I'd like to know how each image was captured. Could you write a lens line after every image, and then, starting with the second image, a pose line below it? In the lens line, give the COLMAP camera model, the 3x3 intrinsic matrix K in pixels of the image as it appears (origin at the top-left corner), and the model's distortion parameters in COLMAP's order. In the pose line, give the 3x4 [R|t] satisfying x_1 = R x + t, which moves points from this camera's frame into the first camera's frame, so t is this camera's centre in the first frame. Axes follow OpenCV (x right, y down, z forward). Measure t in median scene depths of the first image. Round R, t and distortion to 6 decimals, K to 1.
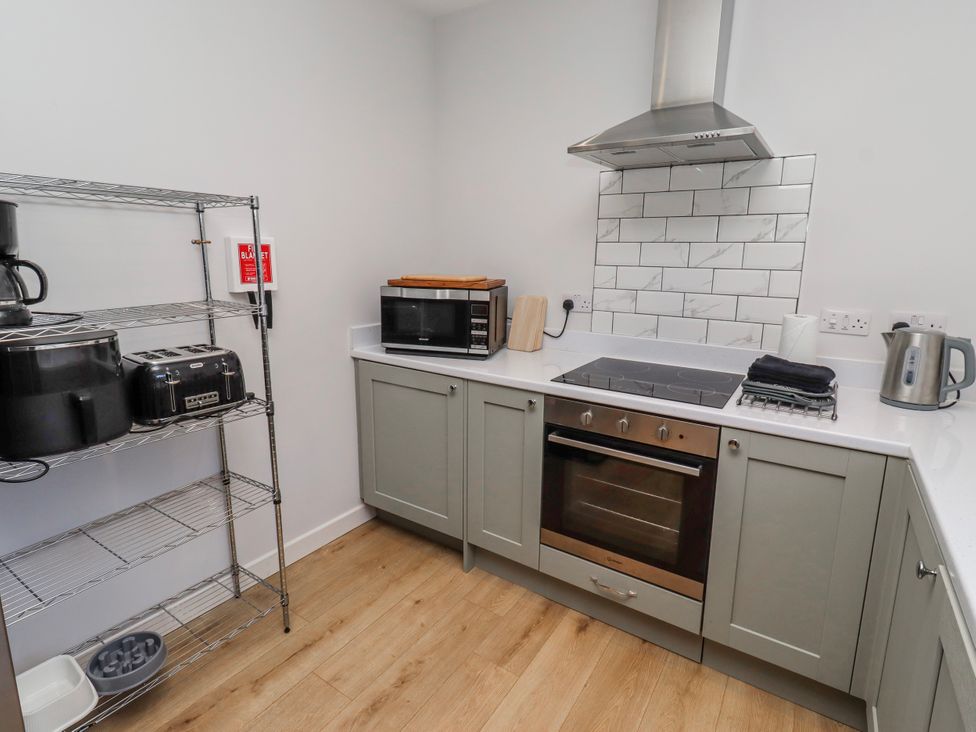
lens RADIAL K [[507.5, 0, 494.9], [0, 507.5, 349.1], [0, 0, 1]] dist [-0.000086, 0.003227]
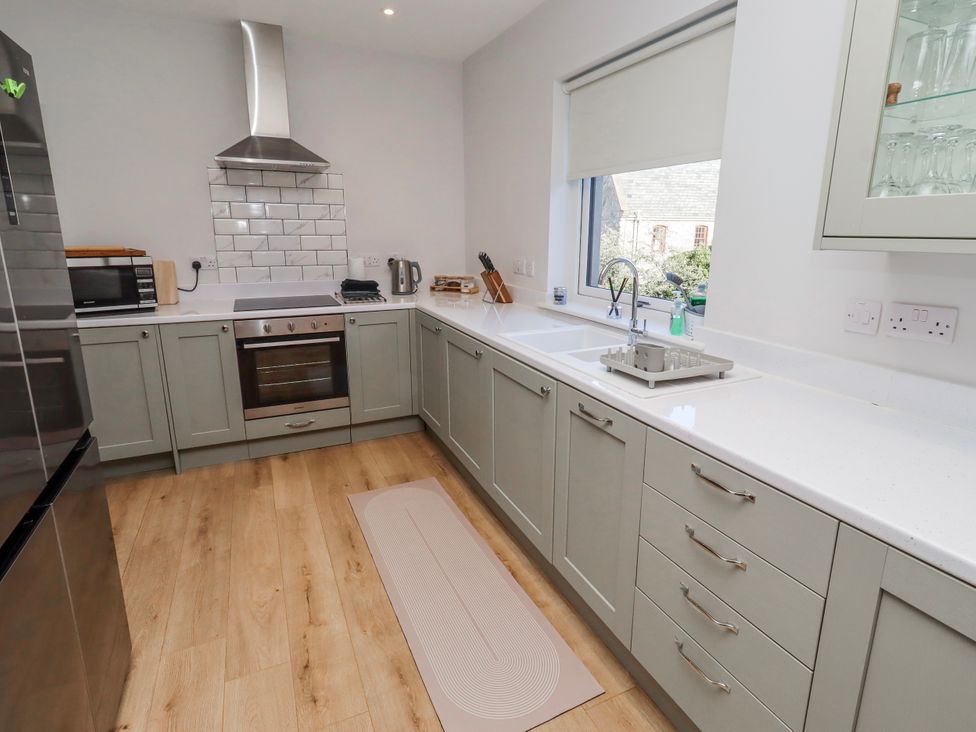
lens RADIAL K [[507.5, 0, 499.9], [0, 507.5, 336.5], [0, 0, 1]] dist [-0.000086, 0.003227]
pose [[0.520062, -0.189392, 0.832866, -0.702592], [0.159953, 0.979451, 0.122846, 0.071673], [-0.839017, 0.069332, 0.539669, -0.450399]]
